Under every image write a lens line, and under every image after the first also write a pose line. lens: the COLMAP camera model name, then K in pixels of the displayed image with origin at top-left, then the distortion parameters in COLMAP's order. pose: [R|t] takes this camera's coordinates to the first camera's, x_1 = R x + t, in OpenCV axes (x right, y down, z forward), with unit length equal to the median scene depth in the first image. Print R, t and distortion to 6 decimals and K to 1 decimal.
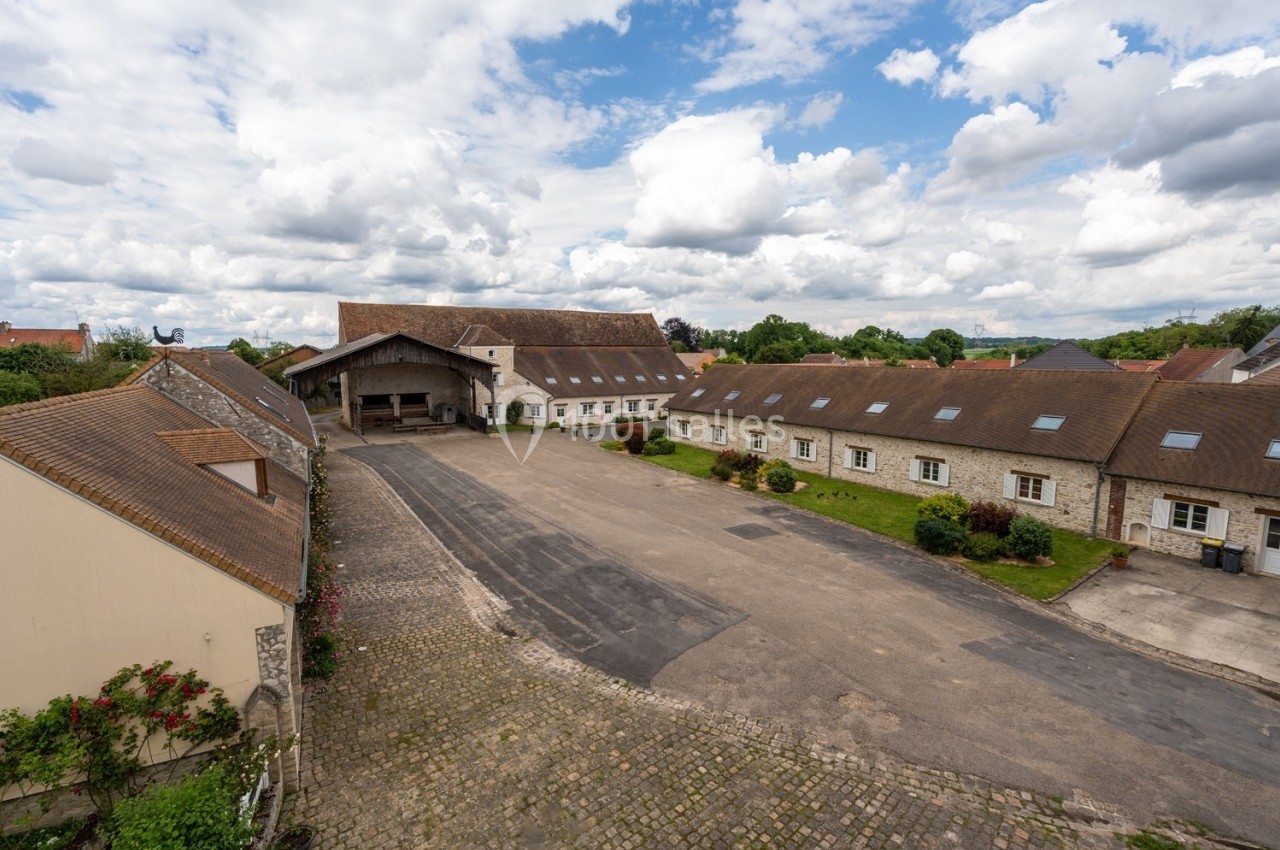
lens RADIAL K [[571.3, 0, 637.9], [0, 571.3, 428.5], [0, 0, 1]] dist [0.005155, -0.001100]
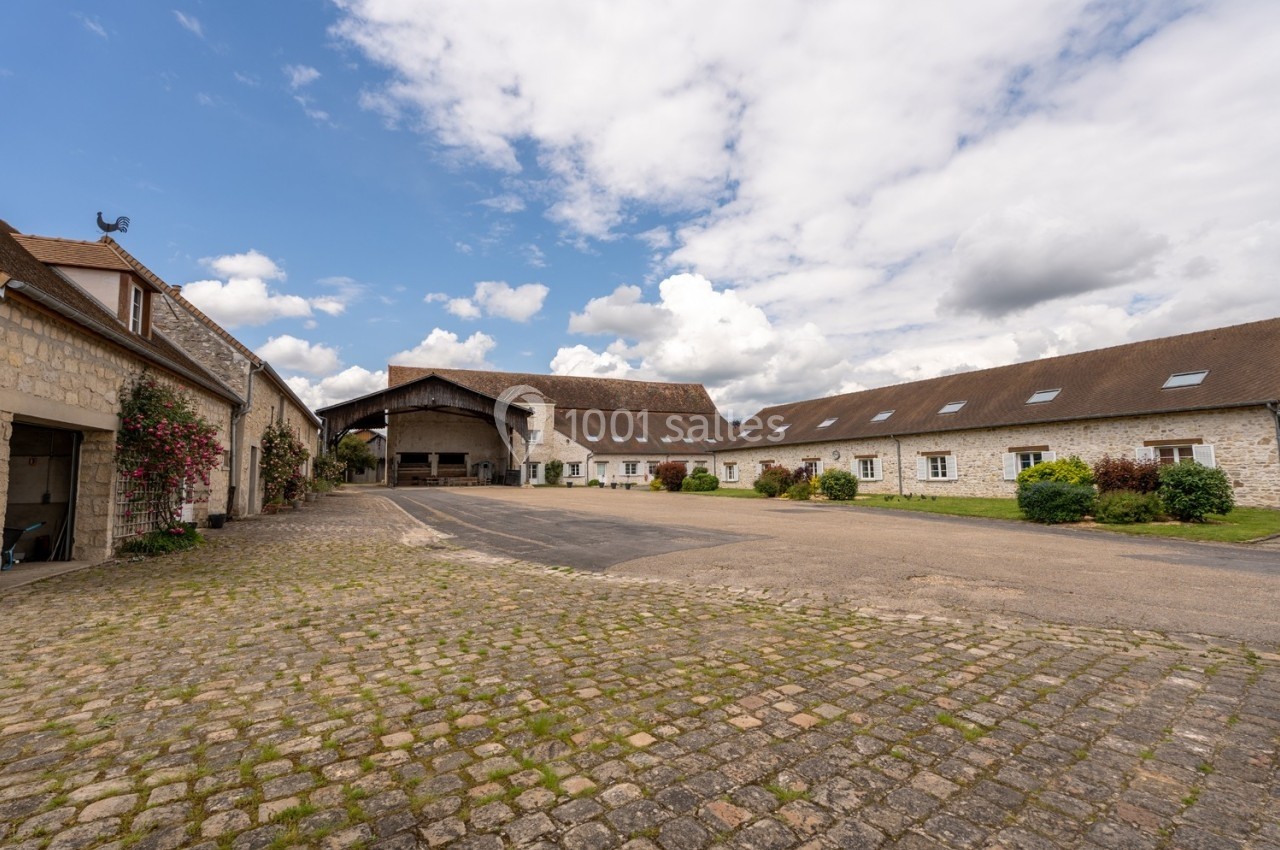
lens RADIAL K [[571.3, 0, 637.4], [0, 571.3, 427.0], [0, 0, 1]] dist [0.005155, -0.001100]
pose [[0.993330, -0.020321, -0.113498, 0.055327], [-0.004336, 0.977067, -0.212889, 0.175563], [0.115221, 0.211961, 0.970462, 0.141299]]
